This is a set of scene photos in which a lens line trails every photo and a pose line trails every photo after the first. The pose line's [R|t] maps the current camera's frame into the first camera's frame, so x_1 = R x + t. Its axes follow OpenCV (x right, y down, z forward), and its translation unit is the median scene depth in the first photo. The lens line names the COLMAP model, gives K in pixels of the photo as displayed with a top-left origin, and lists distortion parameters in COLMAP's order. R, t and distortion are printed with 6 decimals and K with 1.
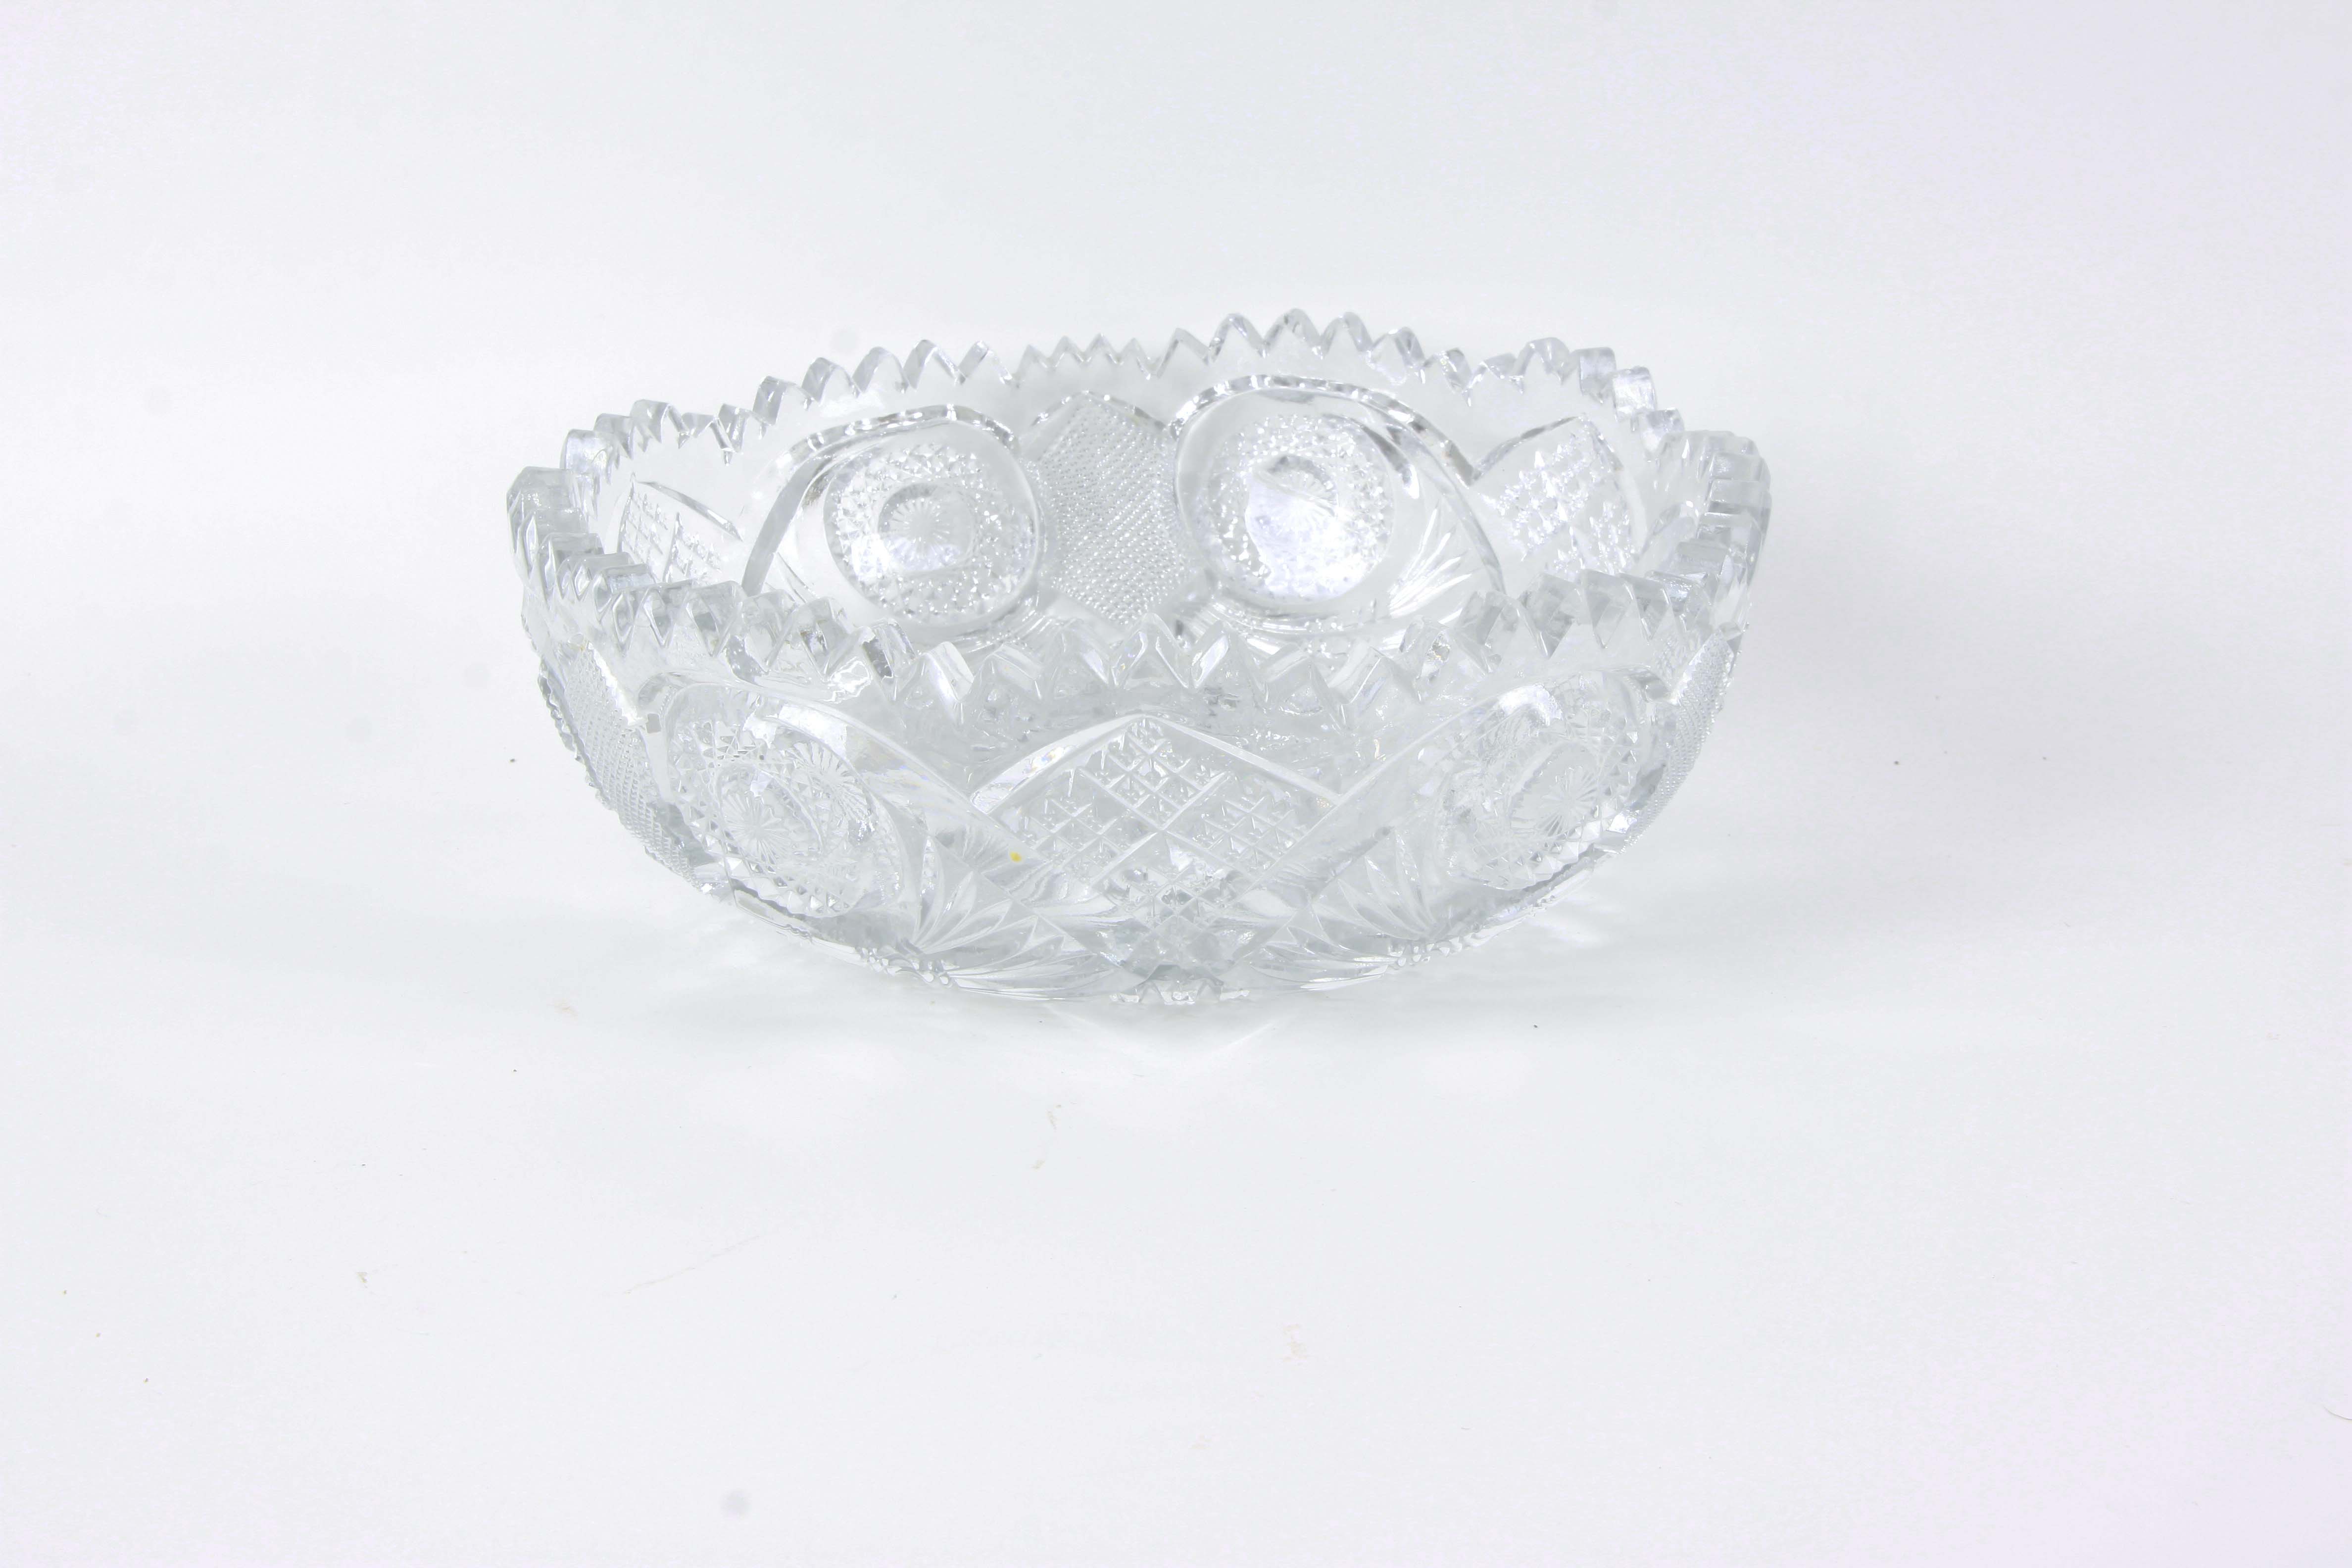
lens RADIAL K [[4248.2, 0, 1156.8], [0, 4248.2, 787.4], [0, 0, 1]] dist [0.067901, 0.000000]
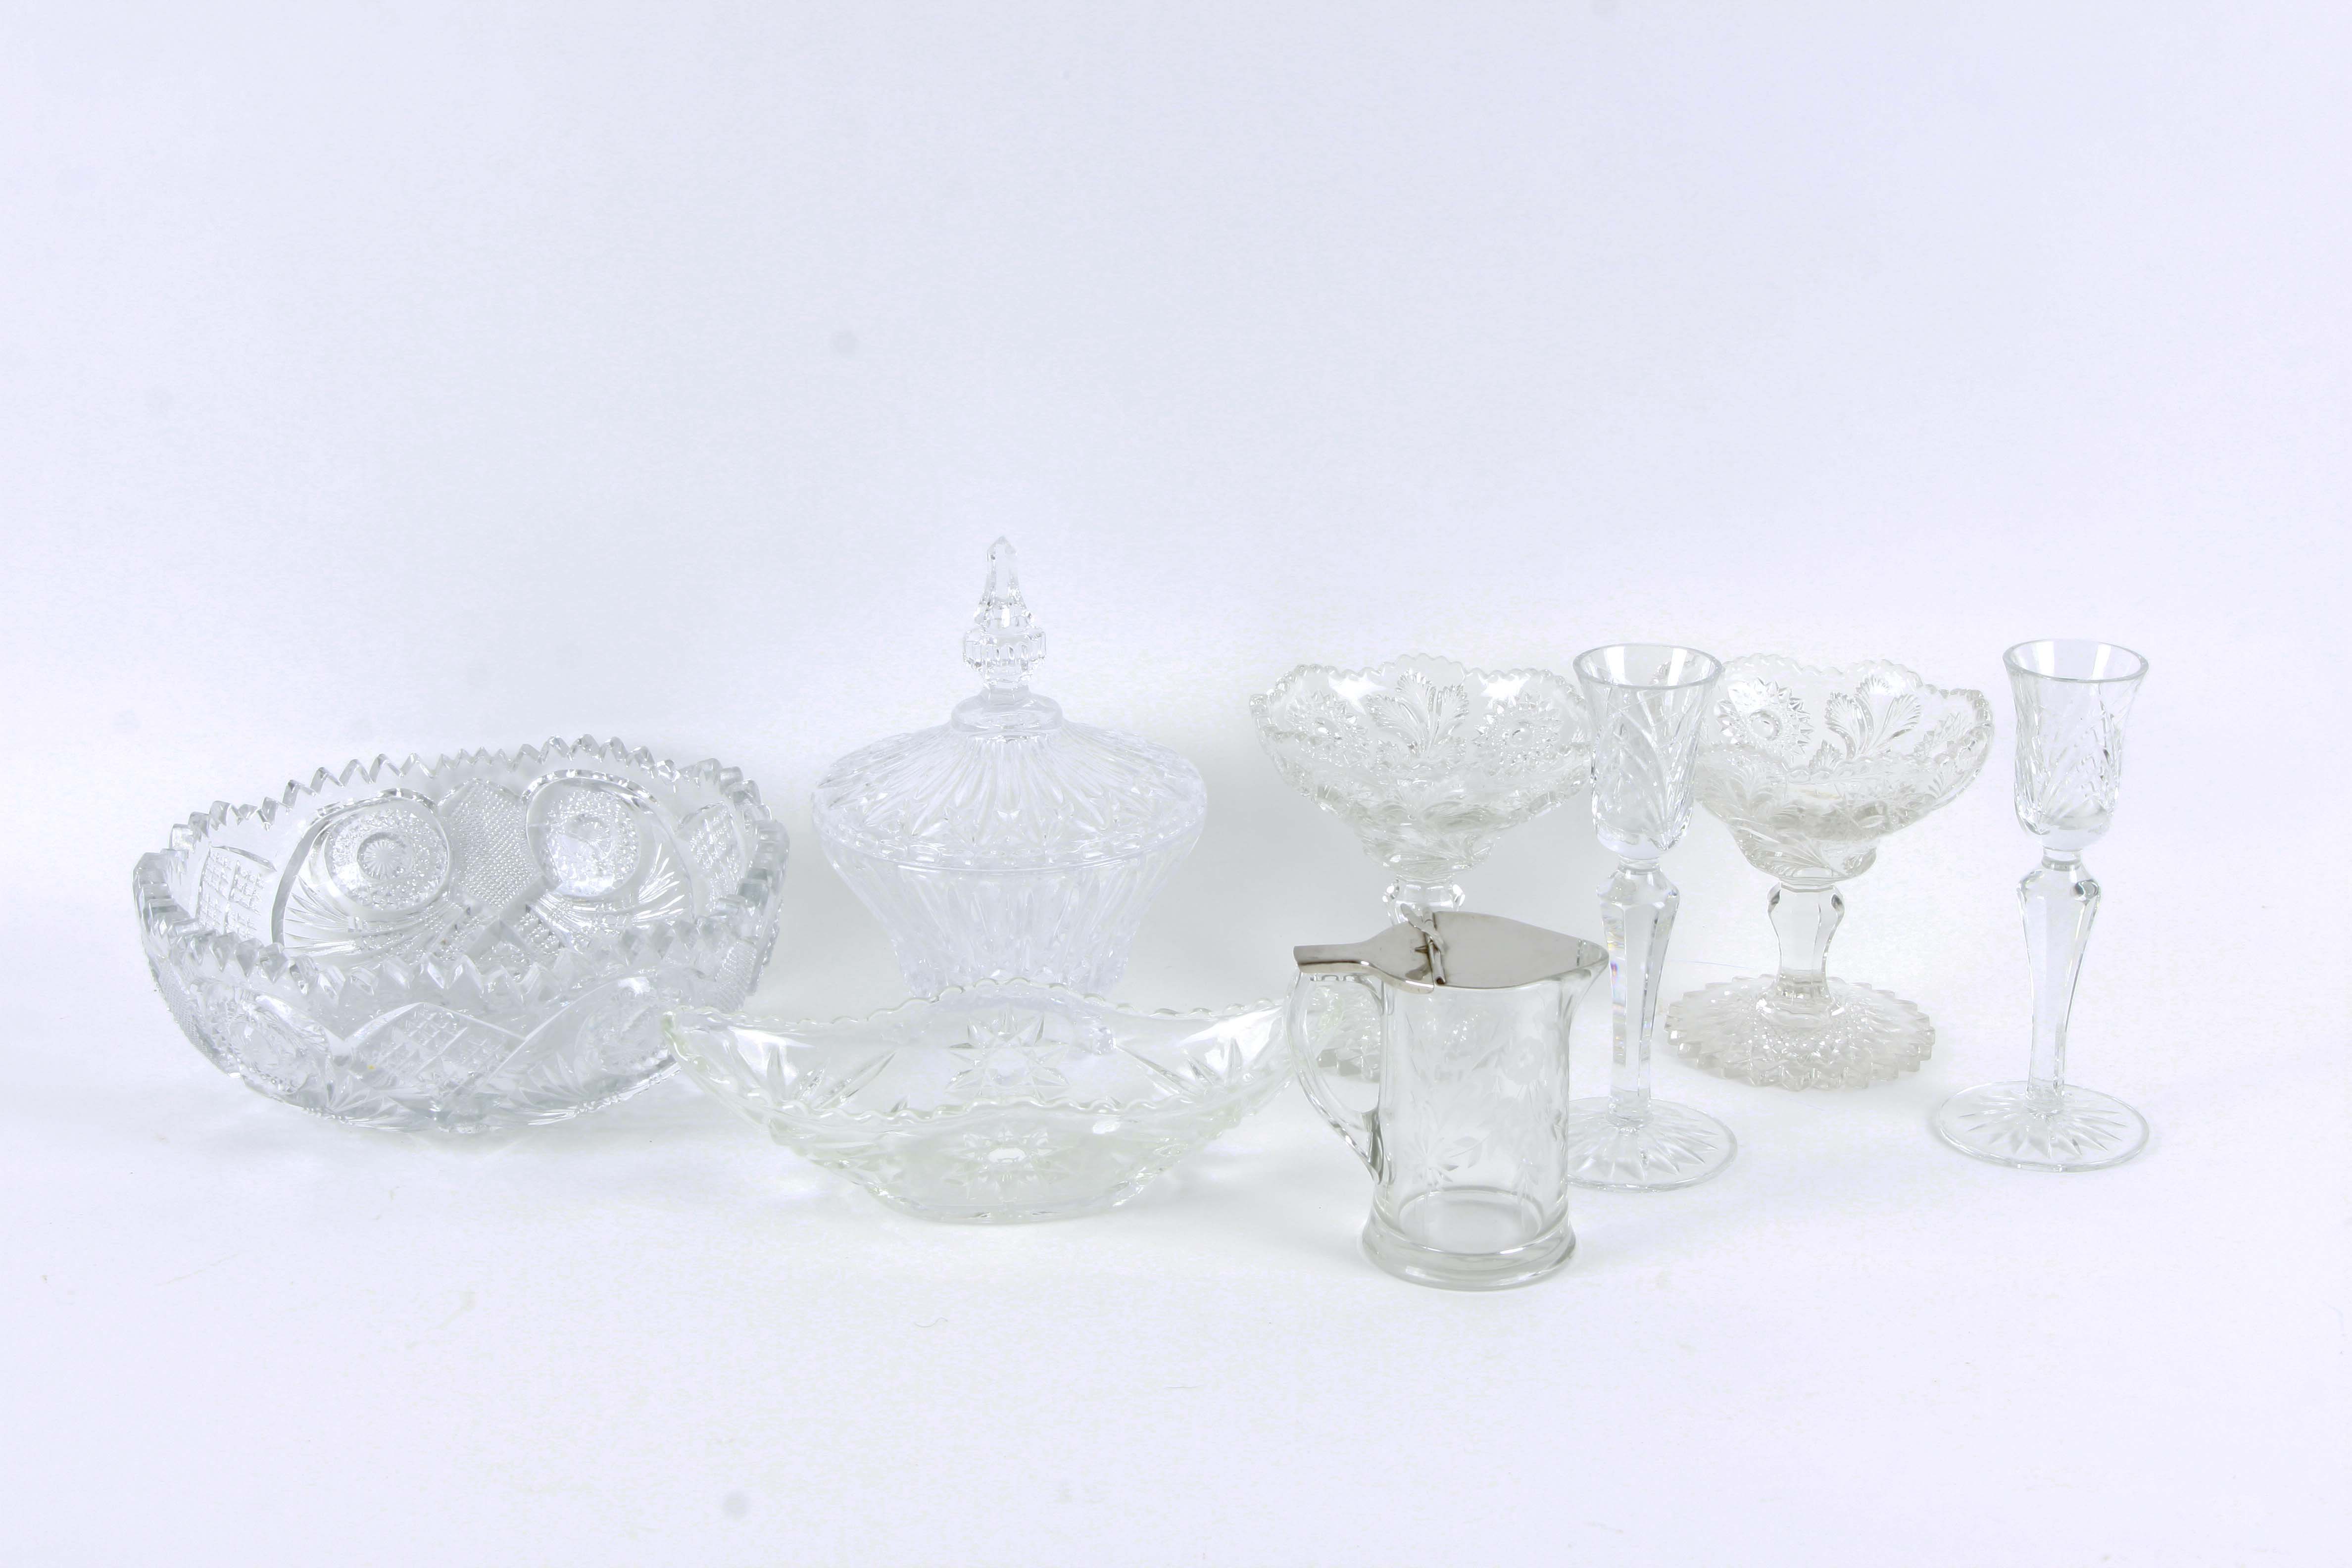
lens RADIAL K [[4248.2, 0, 1188.9], [0, 4248.2, 772.5], [0, 0, 1]] dist [0.067901, 0.000000]
pose [[0.999261, -0.012588, 0.036306, 0.230208], [0.012421, 0.999911, 0.004803, -0.104501], [-0.036363, -0.004349, 0.999329, -0.855338]]
